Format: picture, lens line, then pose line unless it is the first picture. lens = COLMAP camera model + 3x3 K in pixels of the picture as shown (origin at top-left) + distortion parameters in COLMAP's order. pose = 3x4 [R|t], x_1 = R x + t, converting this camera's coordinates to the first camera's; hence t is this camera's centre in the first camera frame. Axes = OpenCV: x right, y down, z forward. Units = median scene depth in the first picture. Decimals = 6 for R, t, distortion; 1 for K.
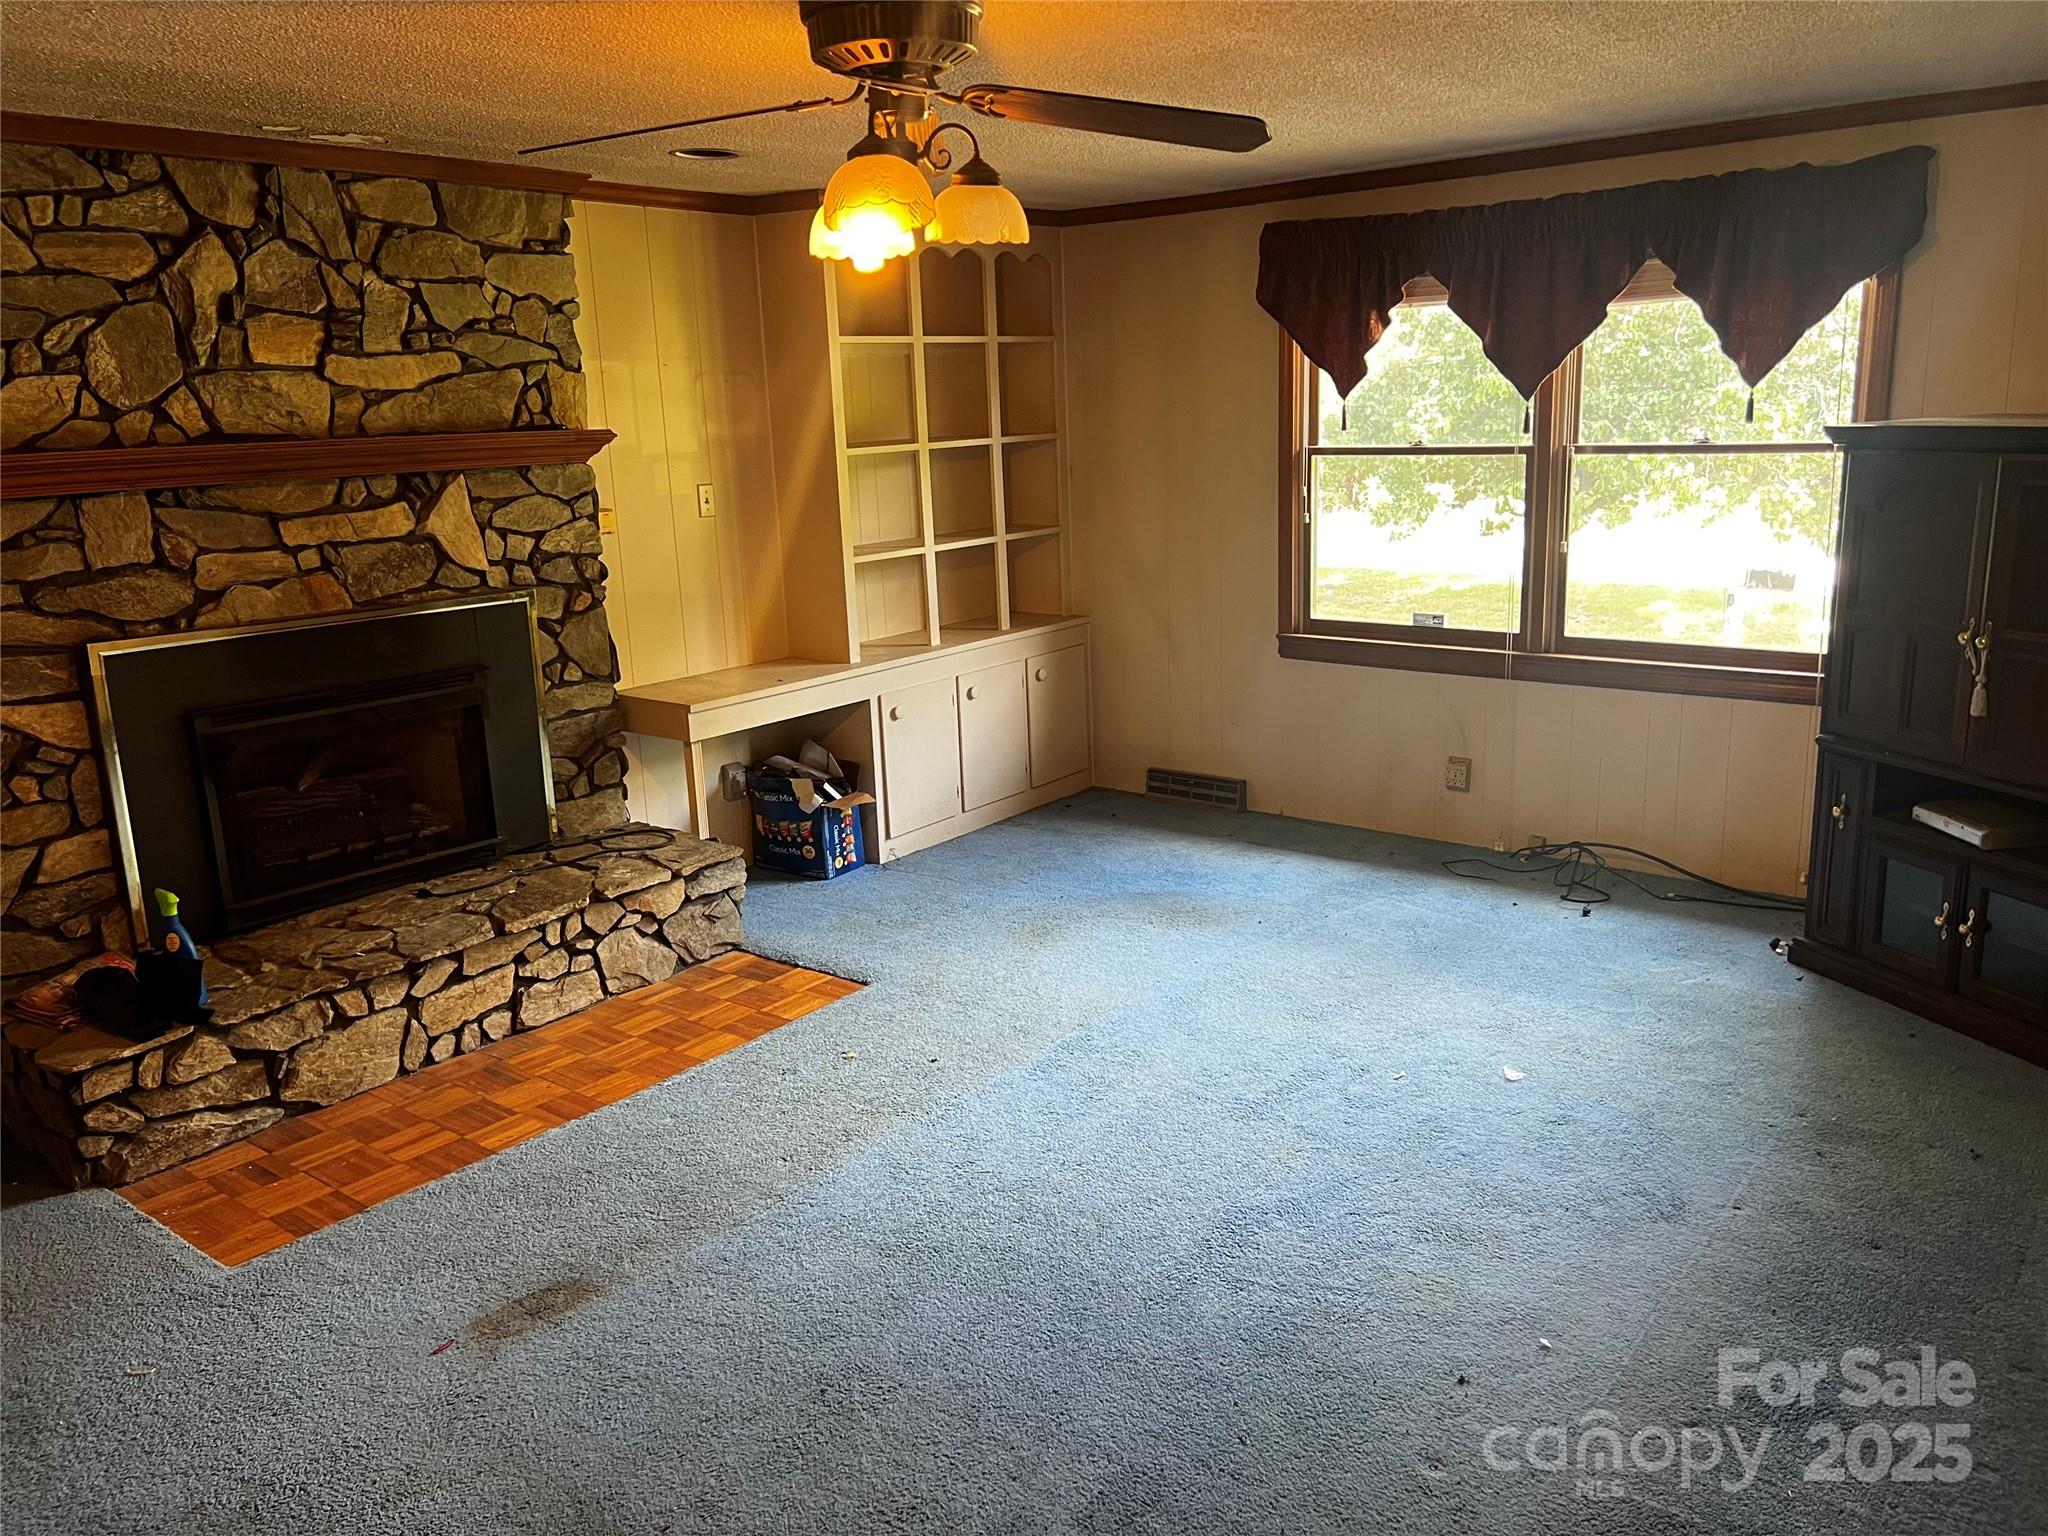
lens RADIAL K [[1556.8, 0, 1034.8], [0, 1556.8, 763.4], [0, 0, 1]] dist [0.053029, -0.062143]
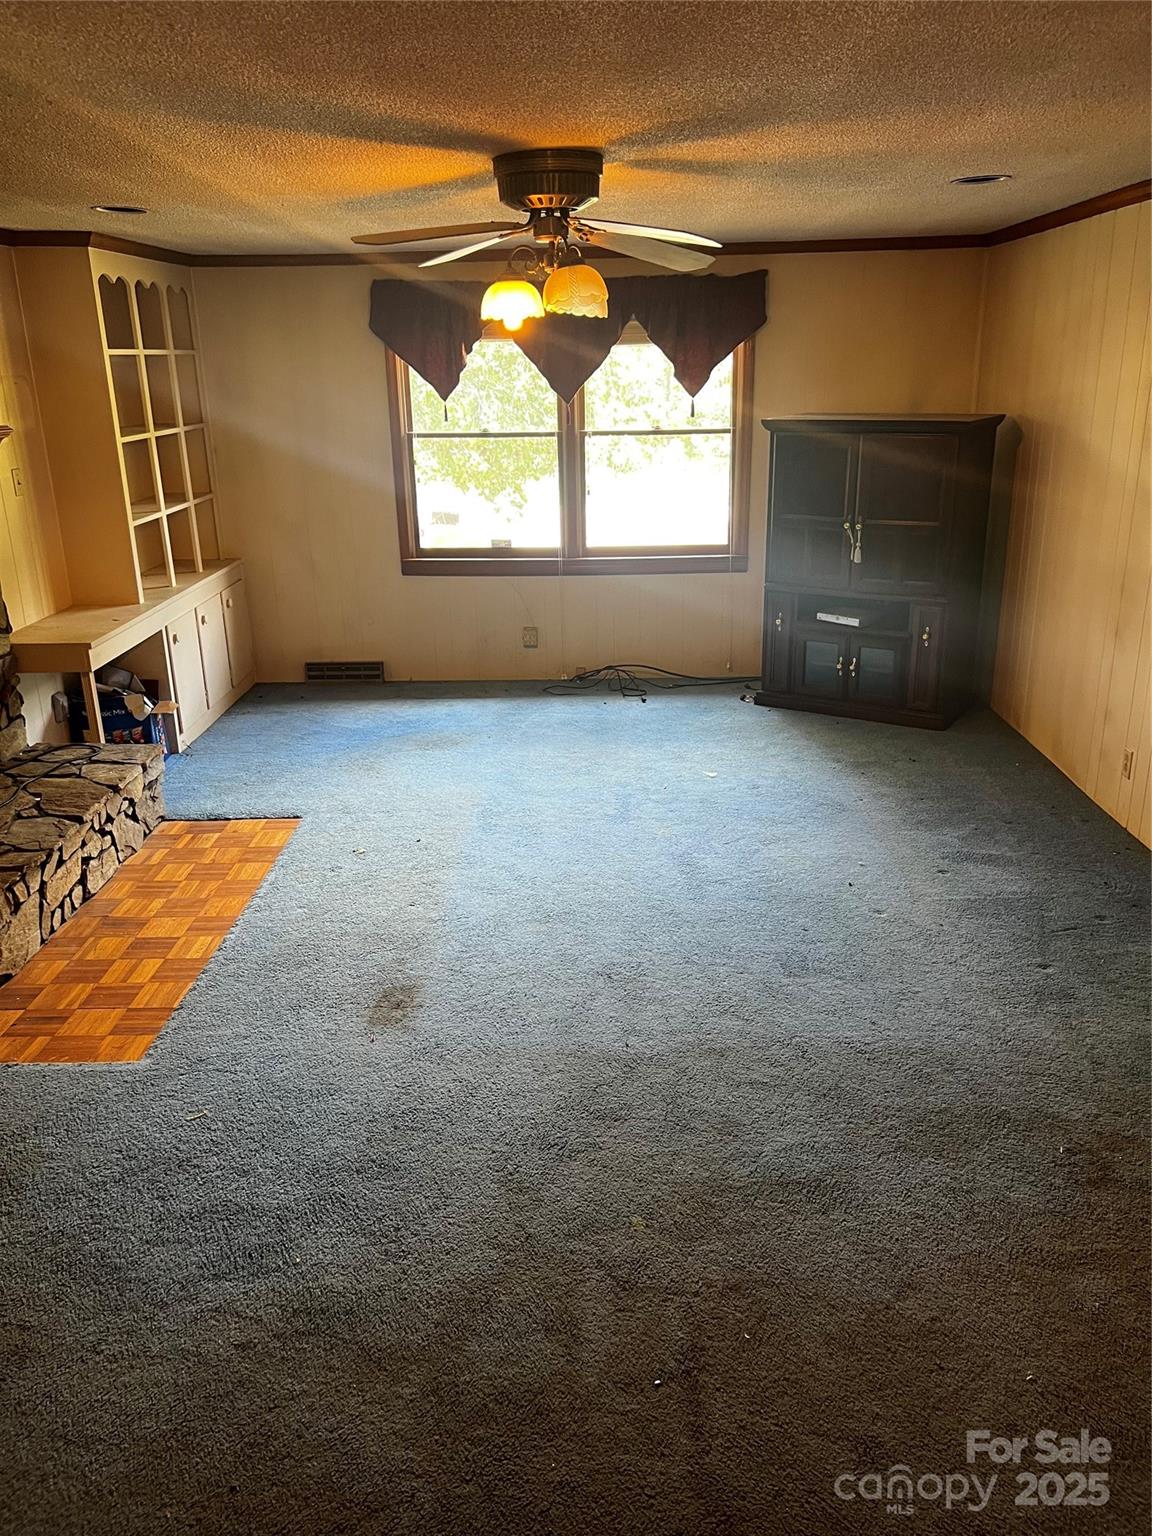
lens RADIAL K [[1167.6, 0, 588.1], [0, 1167.6, 774.2], [0, 0, 1]] dist [0.053029, -0.062143]
pose [[0.790815, -0.182858, 0.584101, -0.479900], [0.131945, 0.982822, 0.129041, -0.002024], [-0.597664, -0.024978, 0.801358, -0.026441]]
